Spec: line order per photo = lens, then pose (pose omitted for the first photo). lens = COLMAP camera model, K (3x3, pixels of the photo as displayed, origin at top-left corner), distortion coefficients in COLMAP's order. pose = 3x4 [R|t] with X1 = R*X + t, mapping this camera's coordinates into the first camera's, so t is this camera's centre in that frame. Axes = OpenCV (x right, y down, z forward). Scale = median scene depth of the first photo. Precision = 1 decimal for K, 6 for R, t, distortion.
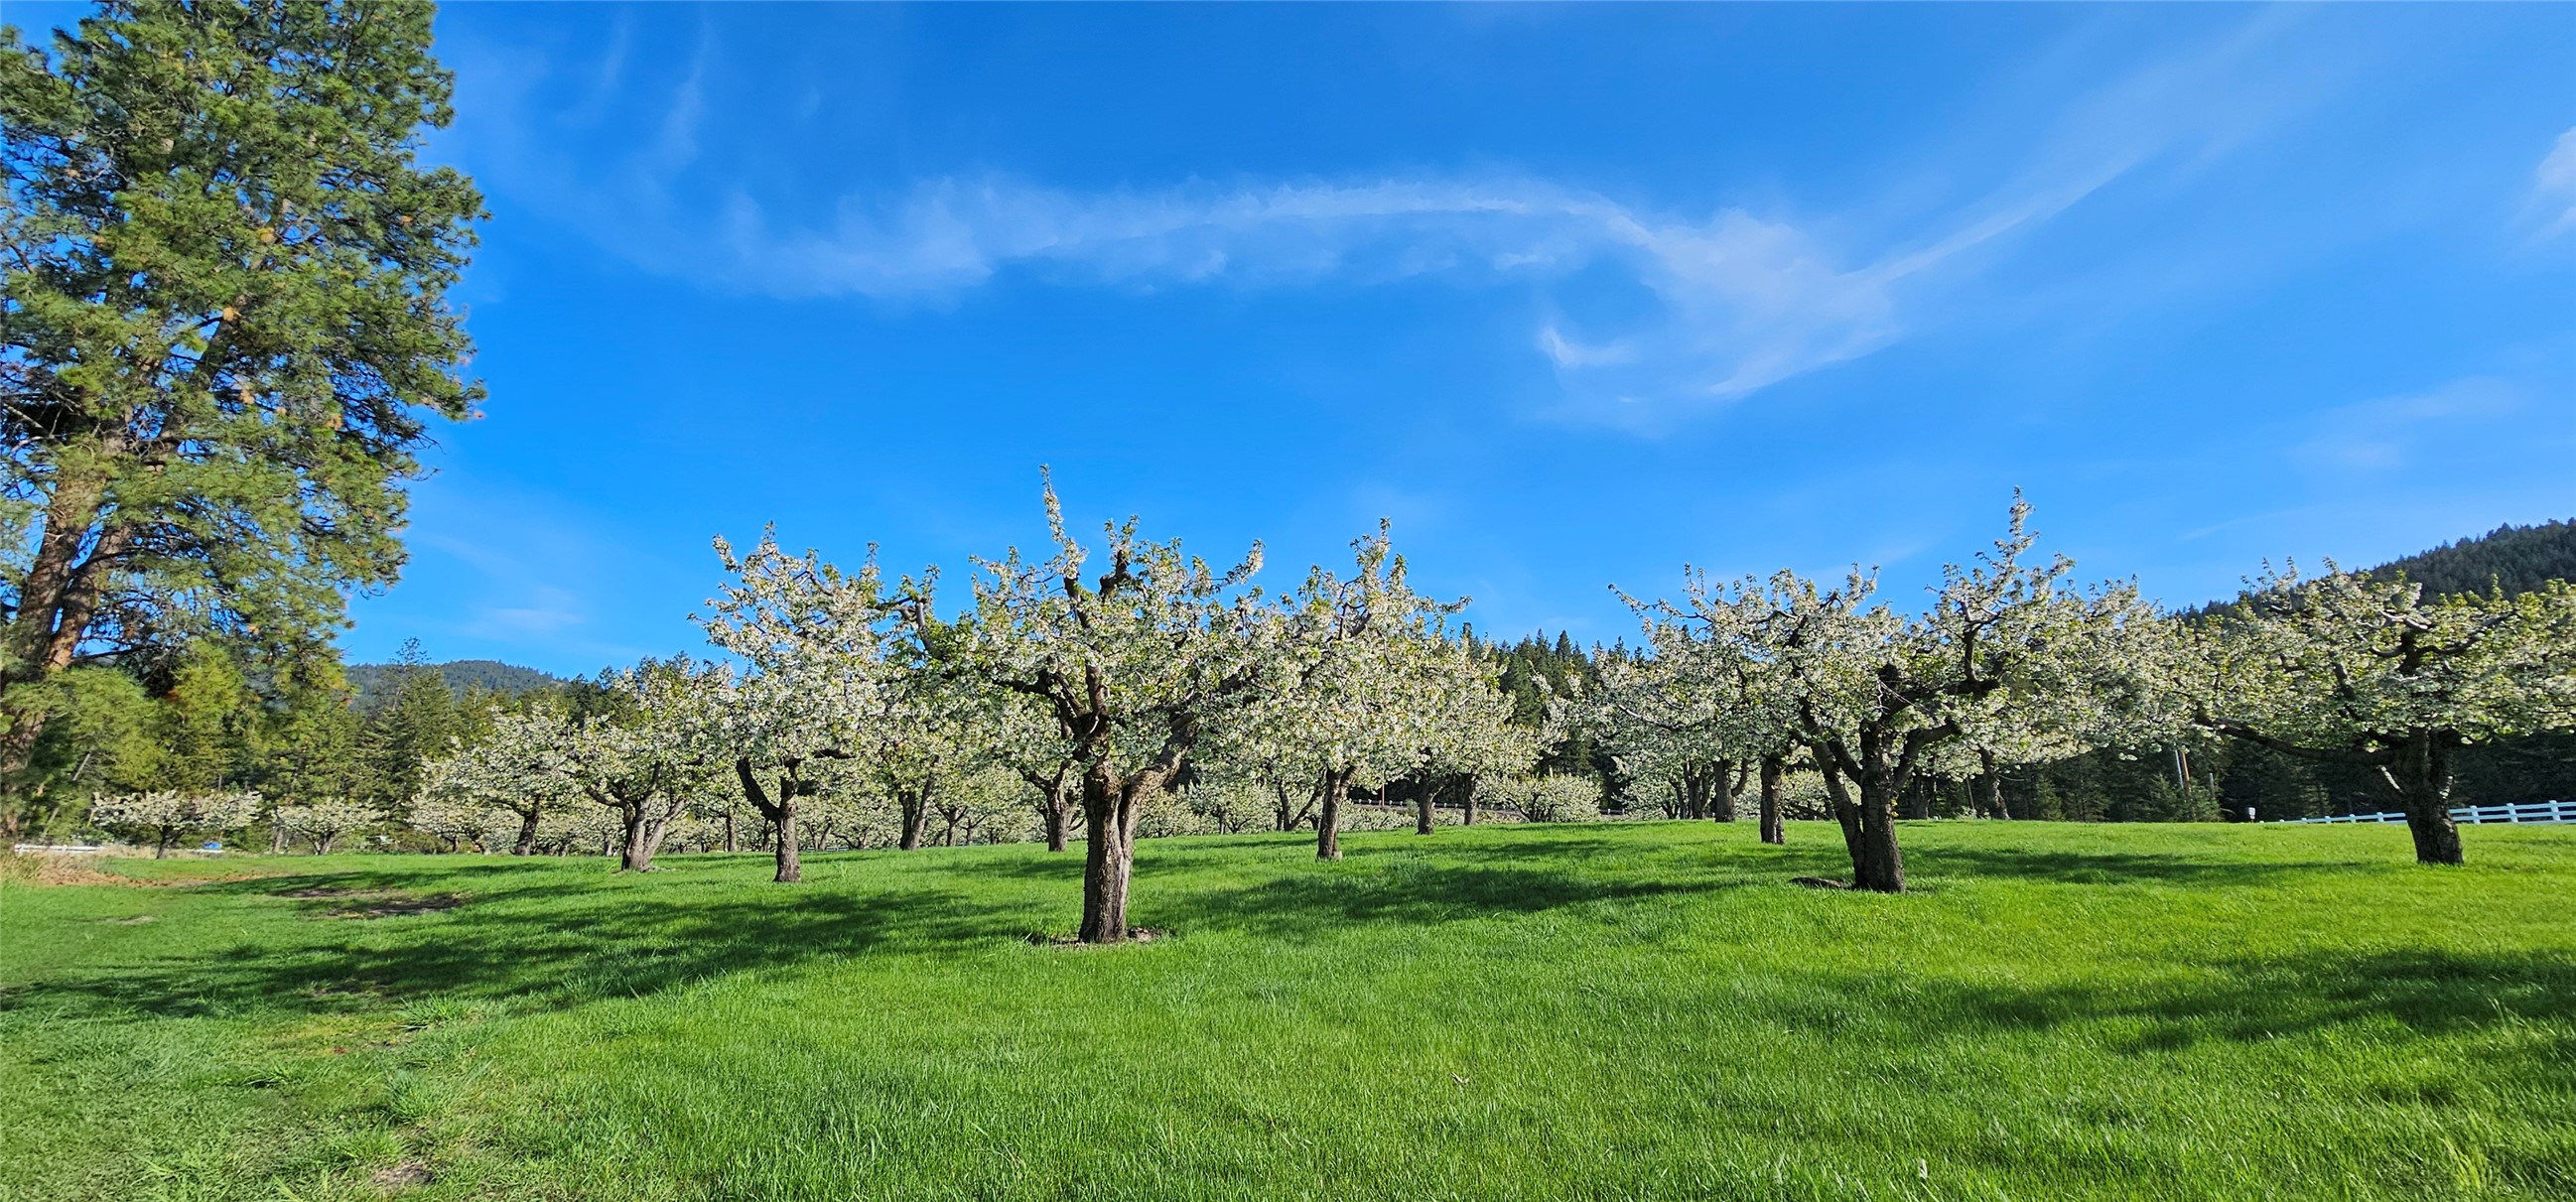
lens RADIAL K [[1065.7, 0, 1294.2], [0, 1065.7, 586.6], [0, 0, 1]] dist [-0.004881, 0.001102]
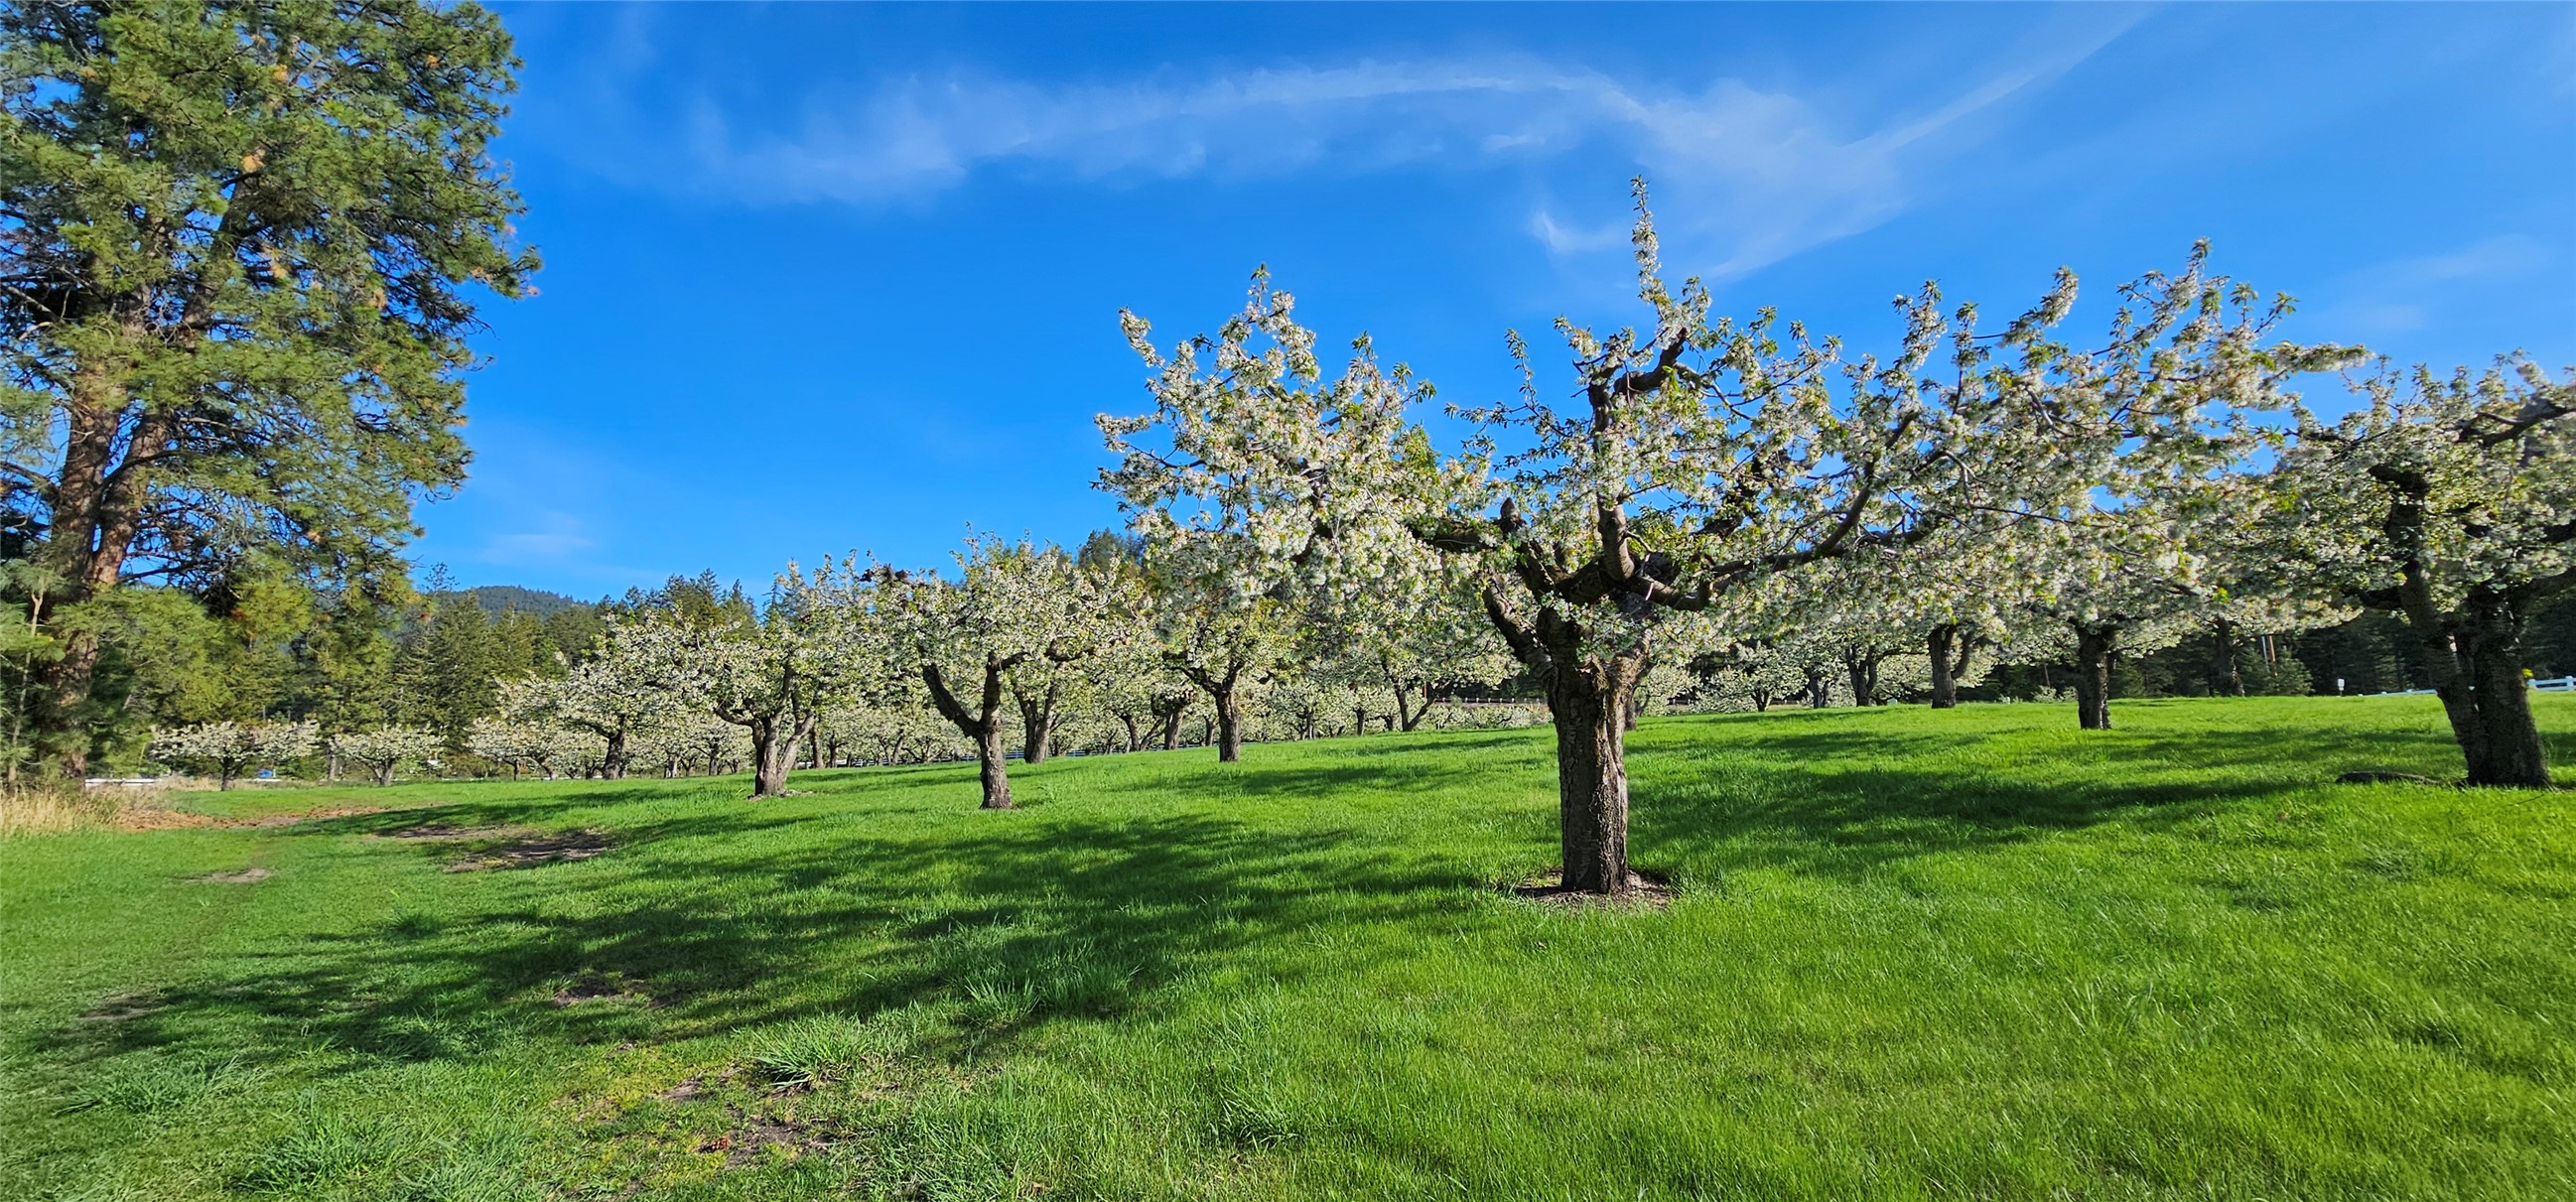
lens RADIAL K [[1065.7, 0, 1264.9], [0, 1065.7, 582.4], [0, 0, 1]] dist [-0.004881, 0.001102]
pose [[0.999333, -0.030498, -0.020083, -0.177807], [0.032136, 0.995685, 0.087060, 0.025057], [0.017341, -0.087648, 0.996001, 0.134522]]
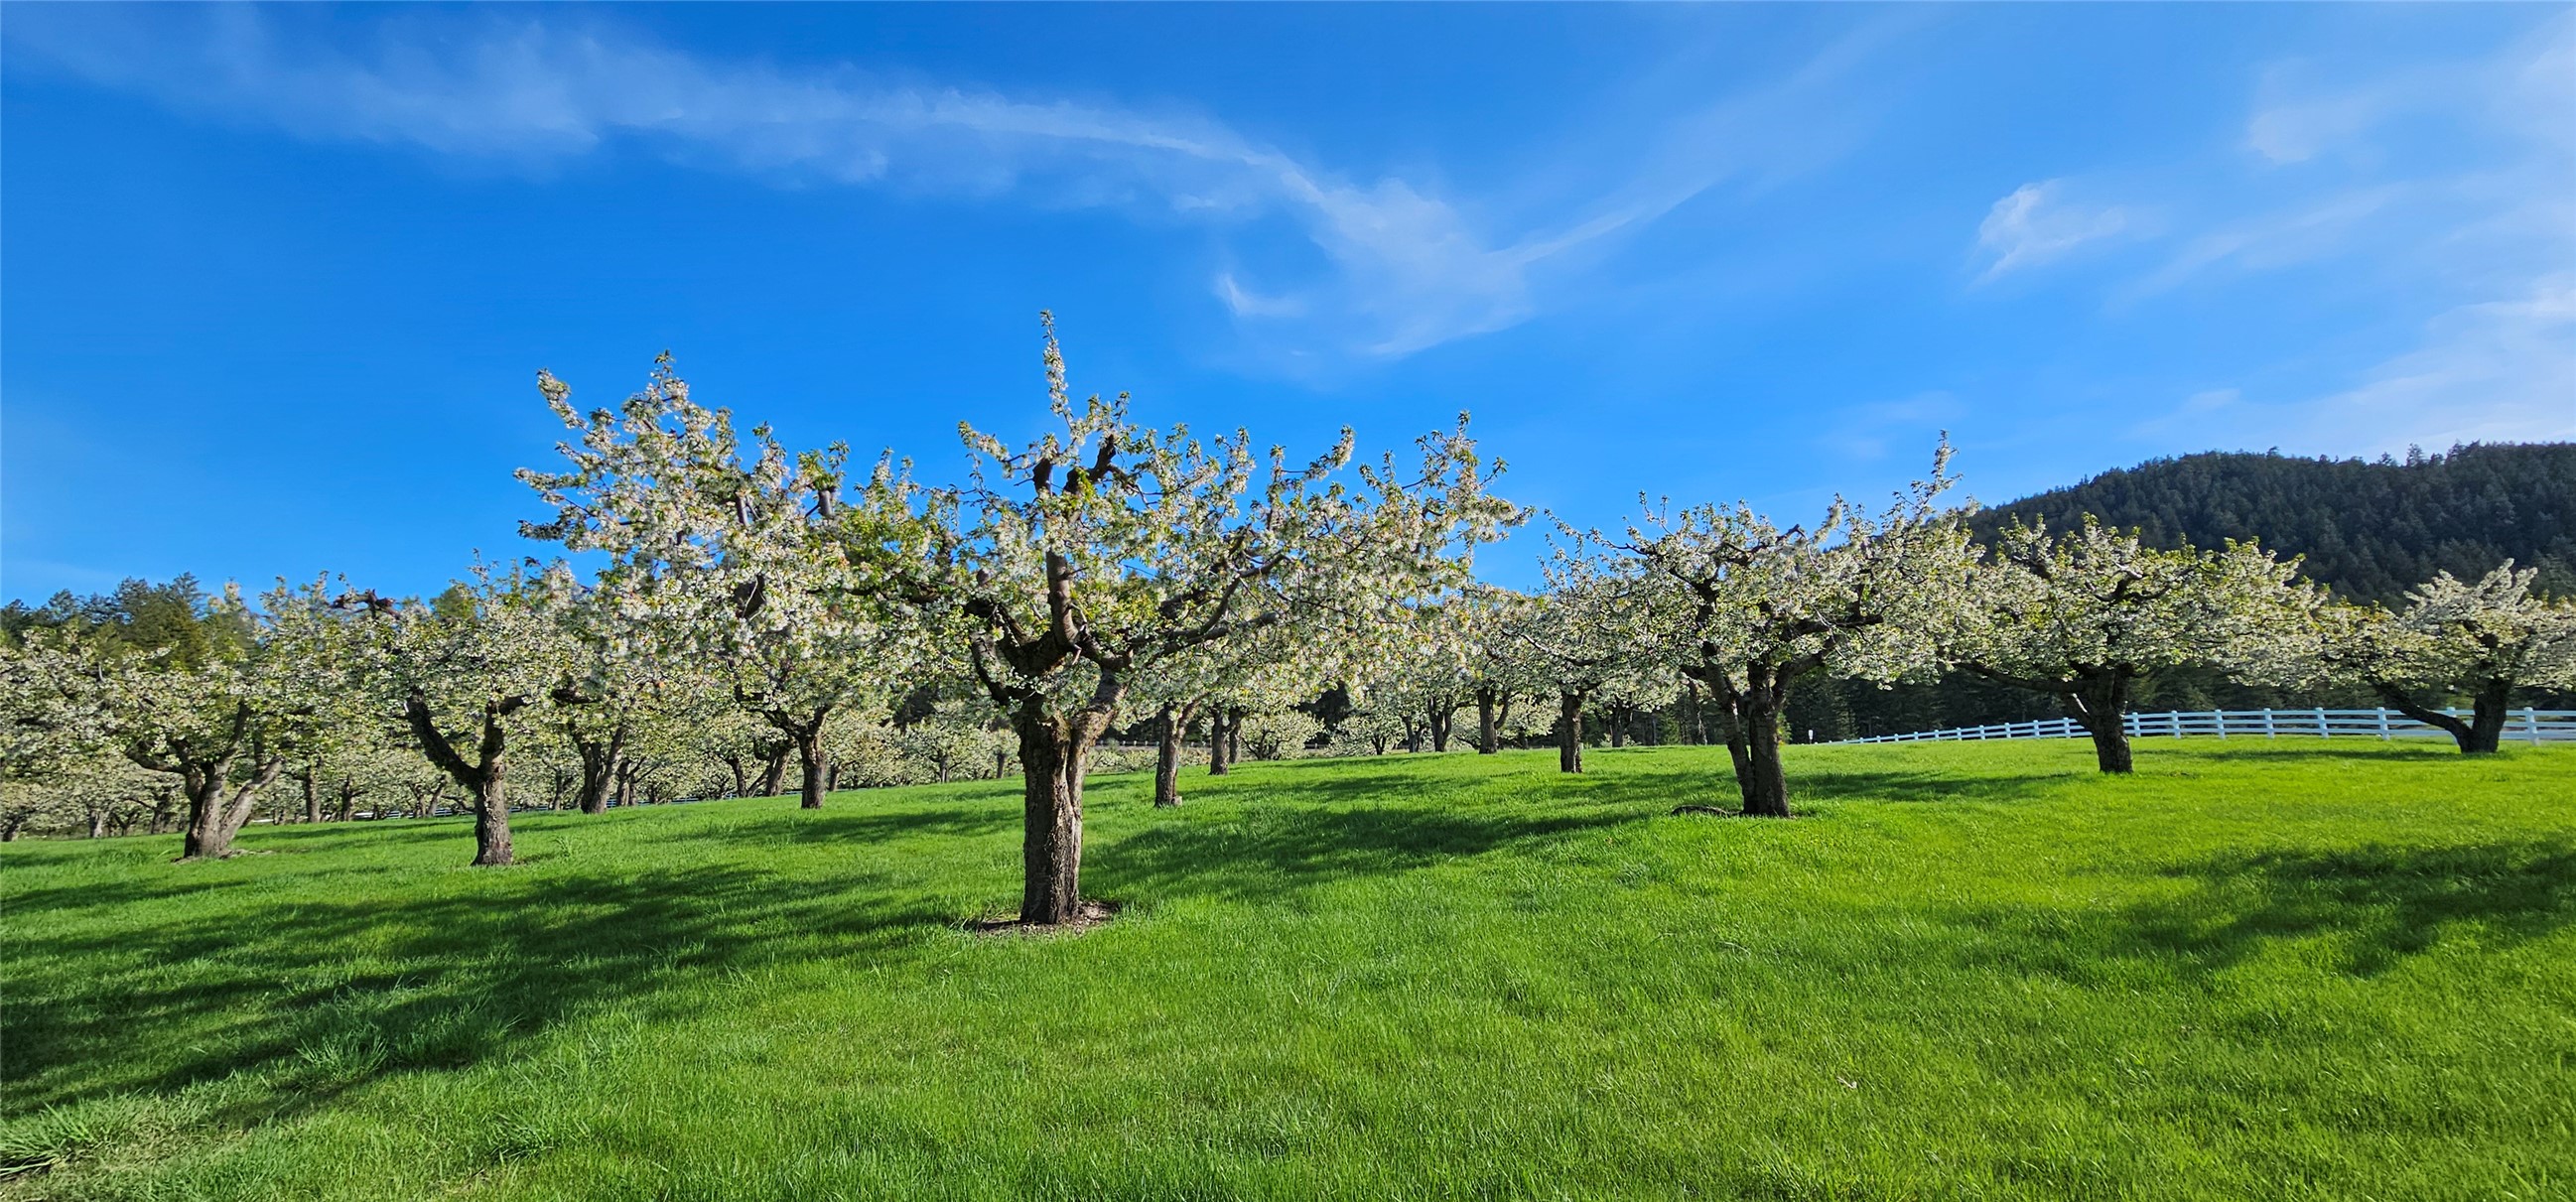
lens RADIAL K [[1065.7, 0, 1275.7], [0, 1065.7, 585.3], [0, 0, 1]] dist [-0.004881, 0.001102]
pose [[0.957006, 0.019255, 0.289427, -0.117803], [-0.035130, 0.998143, 0.049756, 0.014625], [-0.287932, -0.057784, 0.955906, 0.087972]]
